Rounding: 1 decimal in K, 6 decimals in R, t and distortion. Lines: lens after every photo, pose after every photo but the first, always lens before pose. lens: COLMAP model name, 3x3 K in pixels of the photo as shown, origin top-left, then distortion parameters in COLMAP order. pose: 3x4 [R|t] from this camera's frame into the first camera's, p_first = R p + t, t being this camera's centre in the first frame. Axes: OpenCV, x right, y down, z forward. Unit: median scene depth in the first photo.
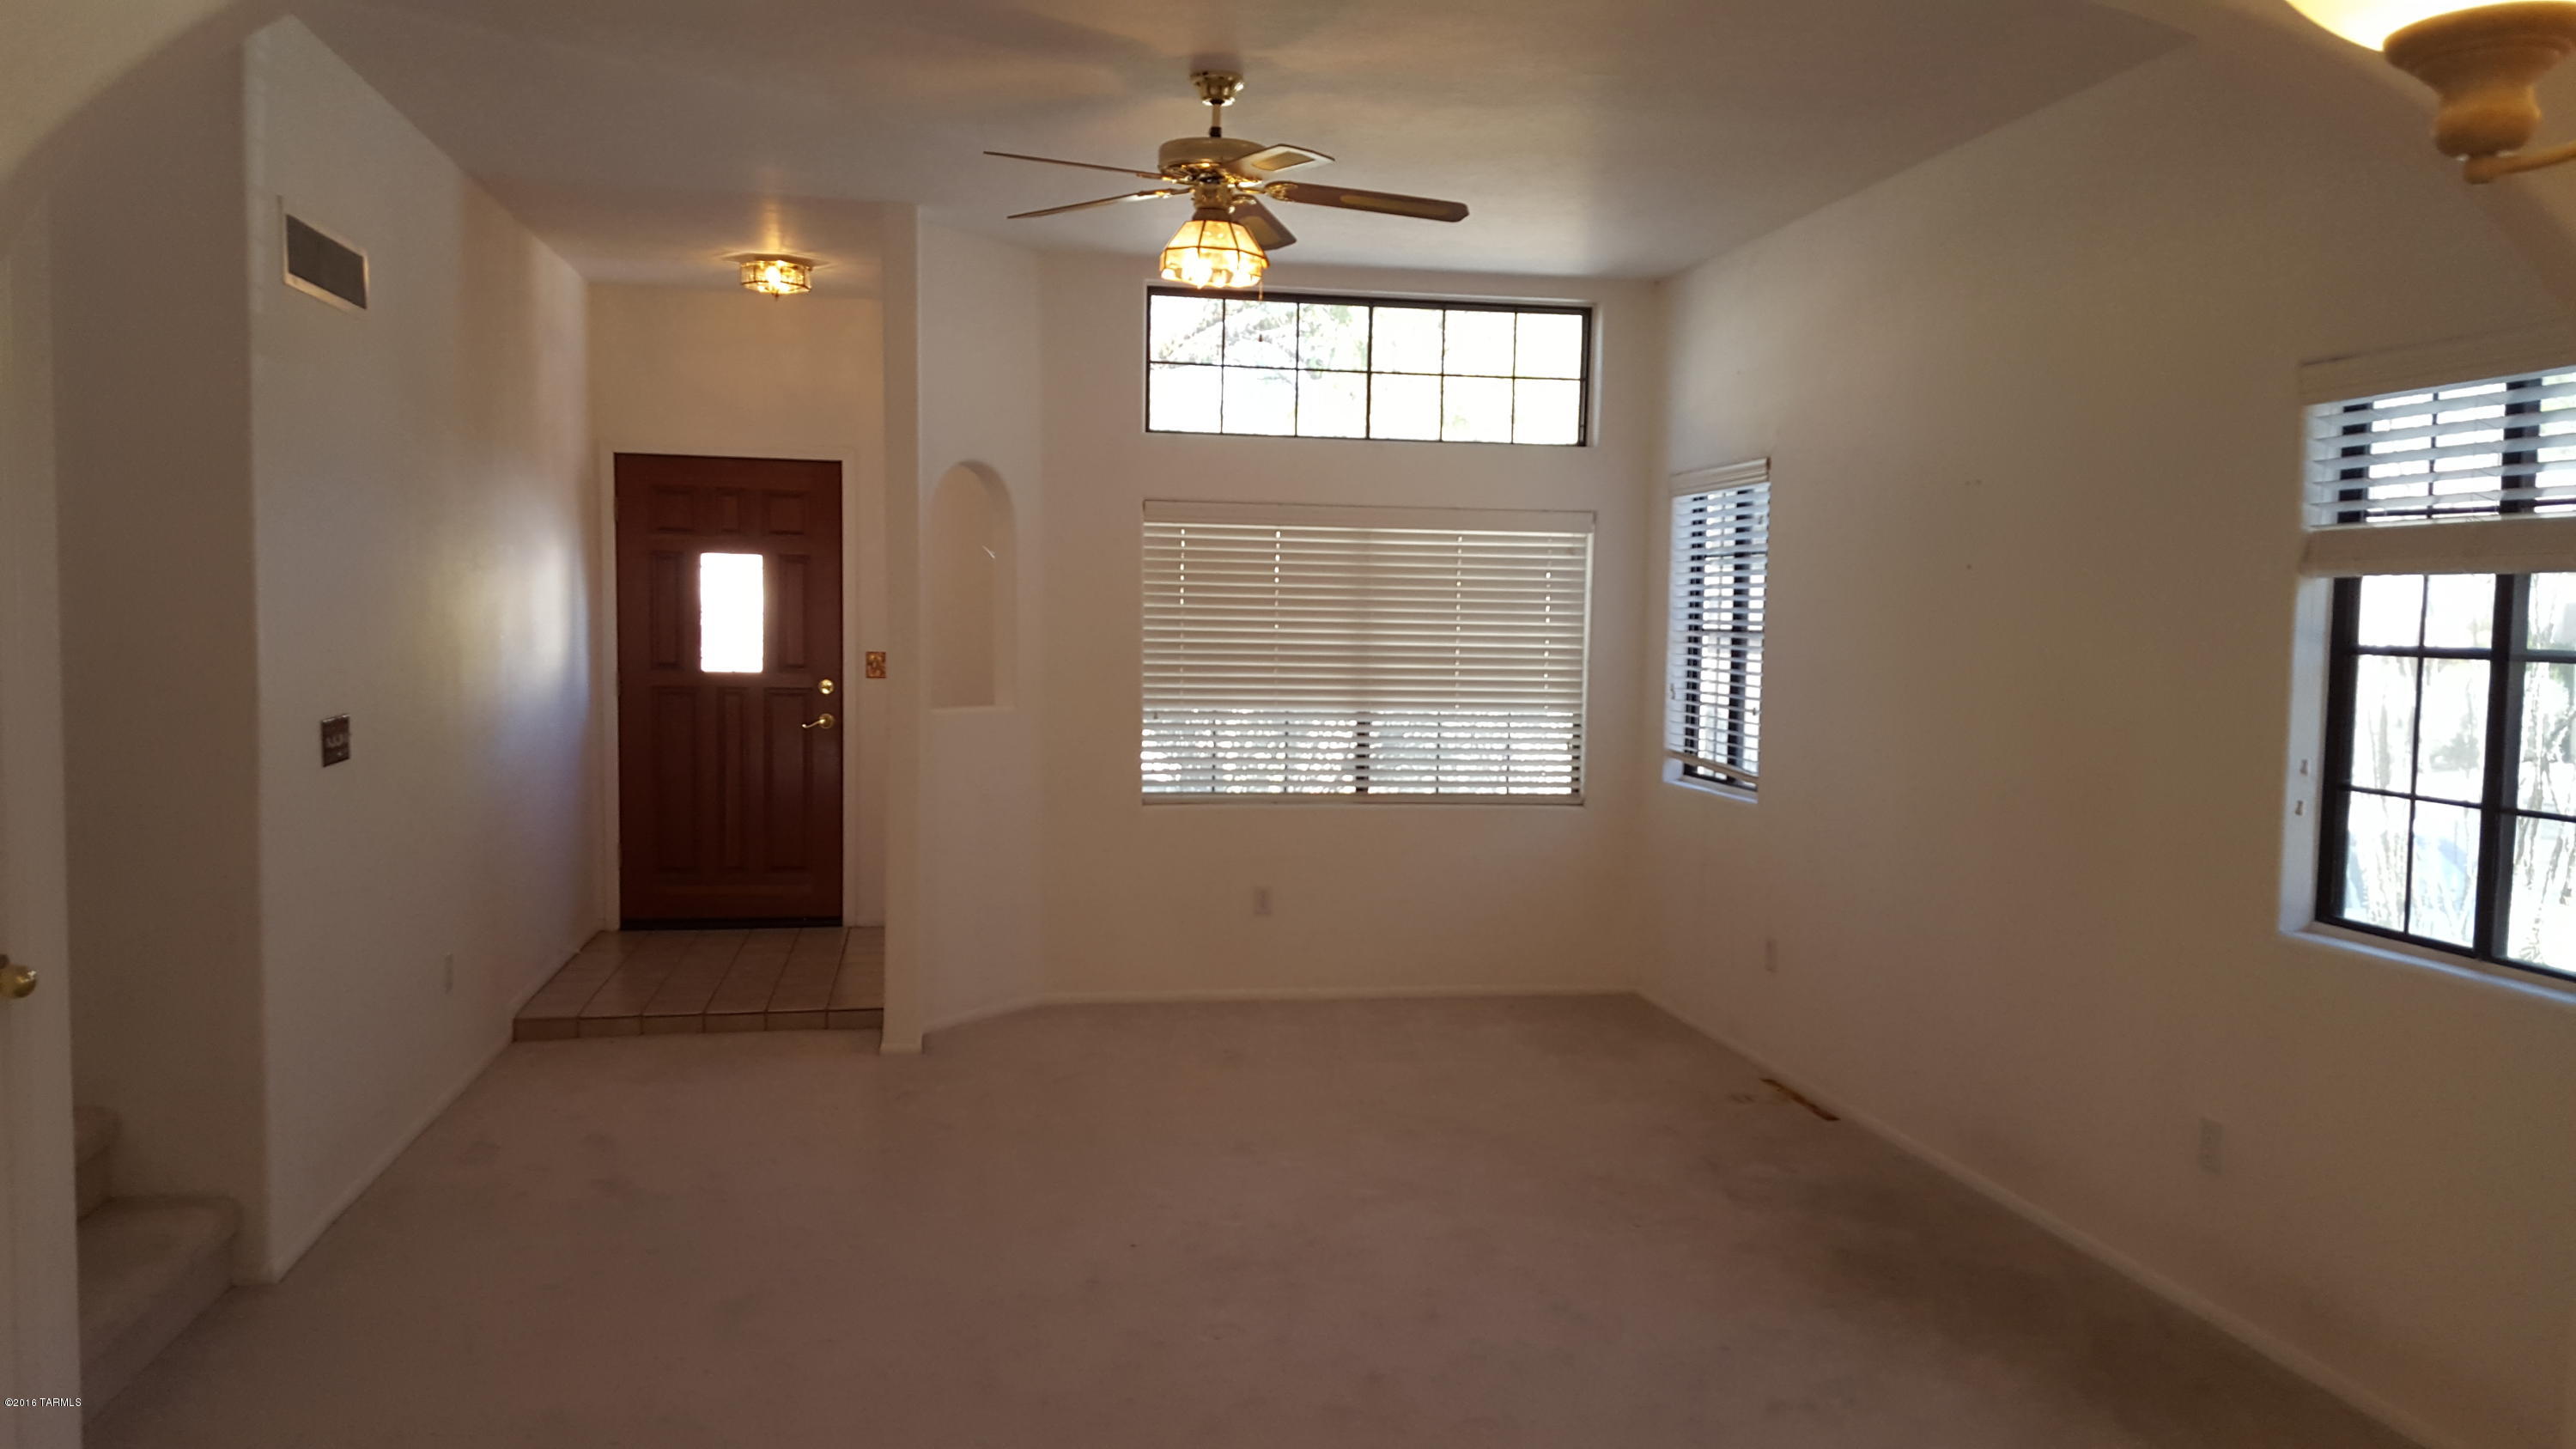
lens RADIAL K [[1956.8, 0, 1284.9], [0, 1956.8, 778.1], [0, 0, 1]] dist [0.093876, 0.000800]
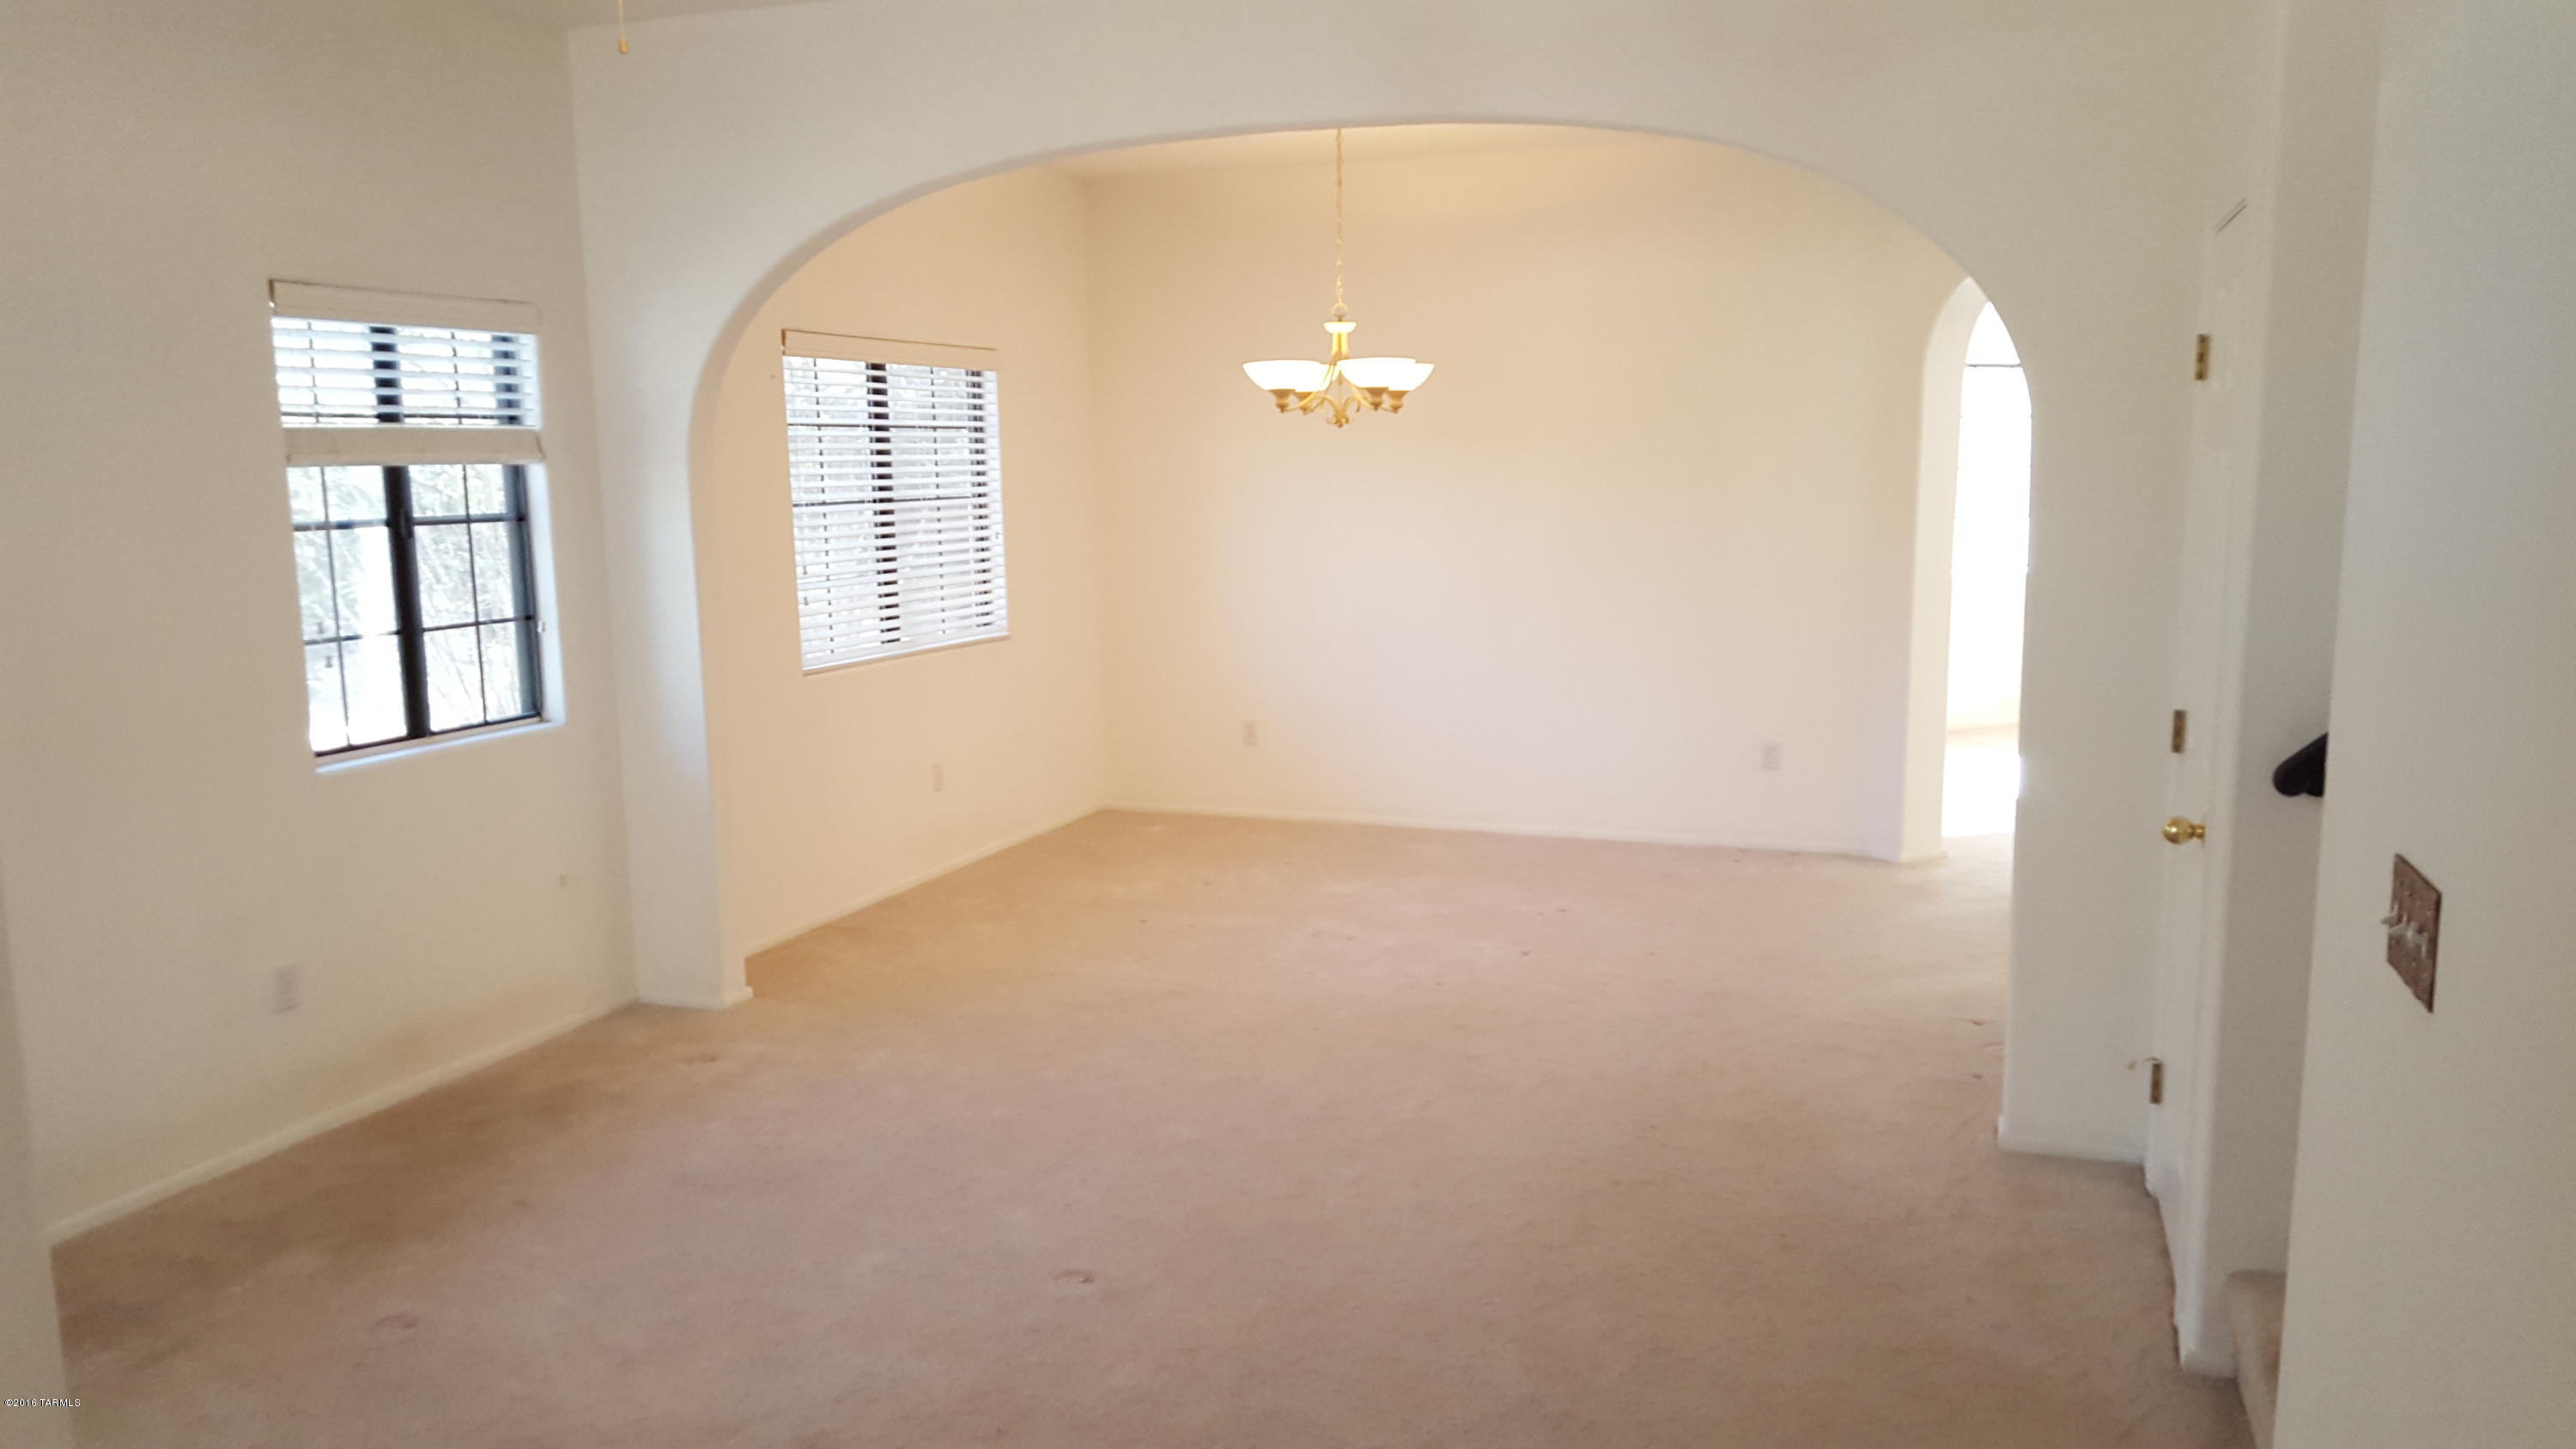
lens RADIAL K [[1906.1, 0, 1216.5], [0, 1906.1, 780.2], [0, 0, 1]] dist [0.062588, -0.137681]
pose [[-0.853838, -0.069805, 0.515837, -0.581440], [0.066880, 0.968043, 0.241703, -0.171552], [-0.516224, 0.240874, -0.821883, 1.836024]]
